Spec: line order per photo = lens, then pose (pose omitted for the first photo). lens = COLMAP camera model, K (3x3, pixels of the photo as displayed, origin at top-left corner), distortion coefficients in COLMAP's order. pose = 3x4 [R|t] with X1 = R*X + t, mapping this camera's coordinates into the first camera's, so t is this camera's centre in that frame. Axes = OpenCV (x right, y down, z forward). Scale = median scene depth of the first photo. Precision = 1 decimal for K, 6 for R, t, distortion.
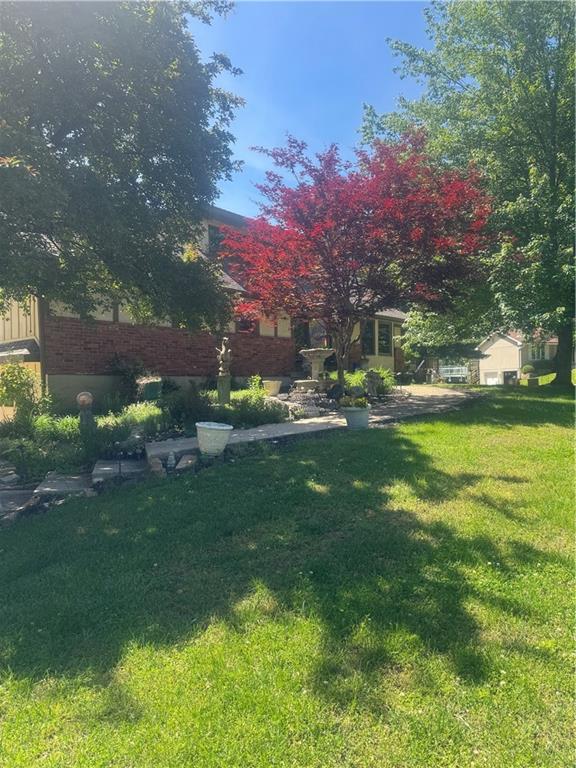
lens RADIAL K [[546.6, 0, 288.0], [0, 546.6, 384.0], [0, 0, 1]] dist [0.054057, -0.068574]
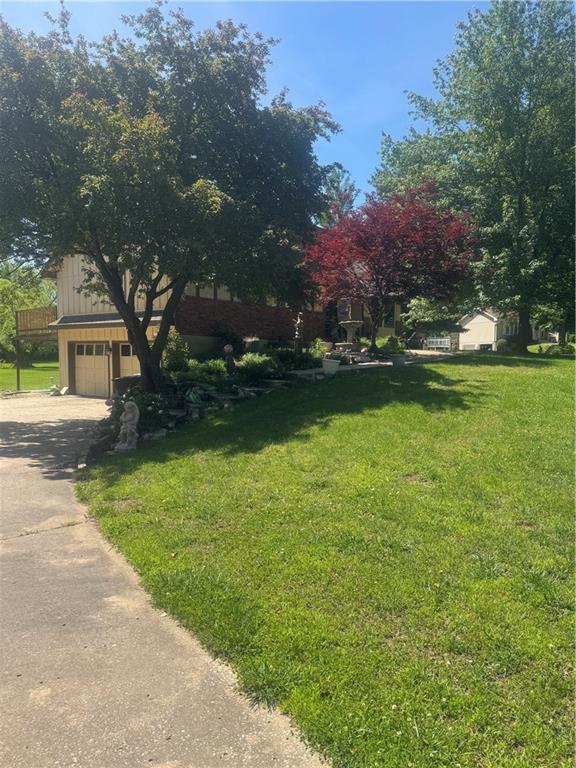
lens RADIAL K [[539.3, 0, 288.0], [0, 539.3, 384.0], [0, 0, 1]] dist [0.092346, -0.122085]
pose [[0.999142, 0.020938, 0.035744, -0.181528], [-0.022878, 0.998239, 0.054736, 0.029523], [-0.034535, -0.055507, 0.997861, -0.472718]]
